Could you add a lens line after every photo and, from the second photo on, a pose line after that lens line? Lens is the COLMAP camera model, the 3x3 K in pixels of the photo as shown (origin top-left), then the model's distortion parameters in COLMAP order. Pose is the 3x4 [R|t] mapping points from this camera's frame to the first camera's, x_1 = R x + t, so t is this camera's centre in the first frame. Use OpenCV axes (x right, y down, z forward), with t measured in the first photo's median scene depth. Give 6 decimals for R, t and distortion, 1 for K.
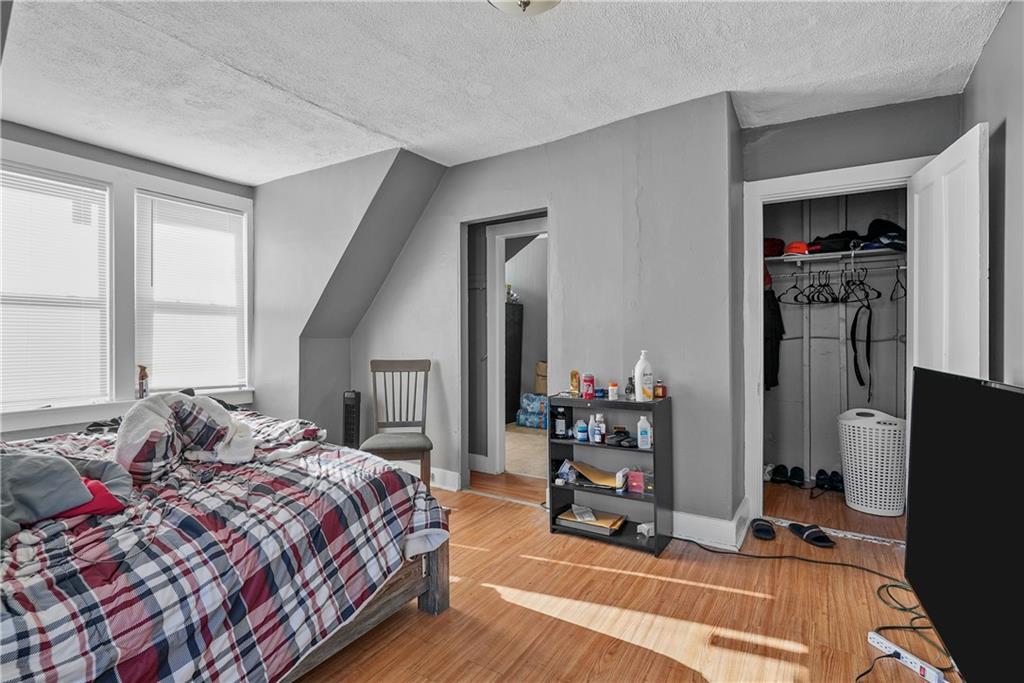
lens RADIAL K [[503.0, 0, 512.0], [0, 503.0, 341.5], [0, 0, 1]] dist [-0.002075, -0.000287]
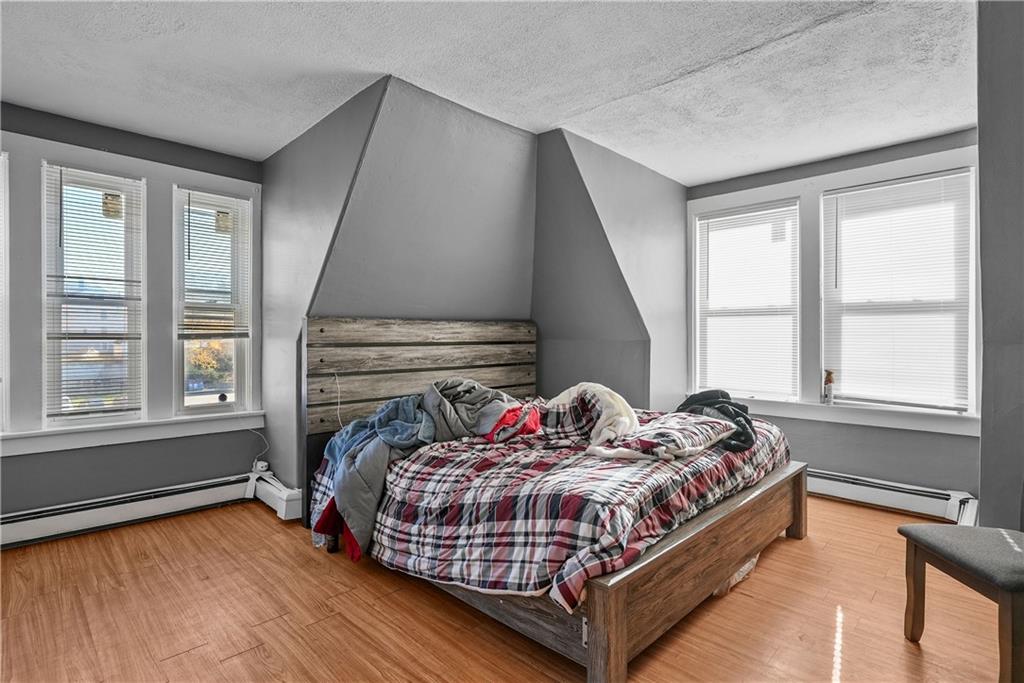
lens RADIAL K [[503.0, 0, 512.0], [0, 503.0, 341.5], [0, 0, 1]] dist [-0.002075, -0.000287]
pose [[-0.234068, 0.003941, -0.972212, 0.384679], [-0.012453, 0.999898, 0.007051, -0.007986], [0.972140, 0.013757, -0.233995, 0.670335]]
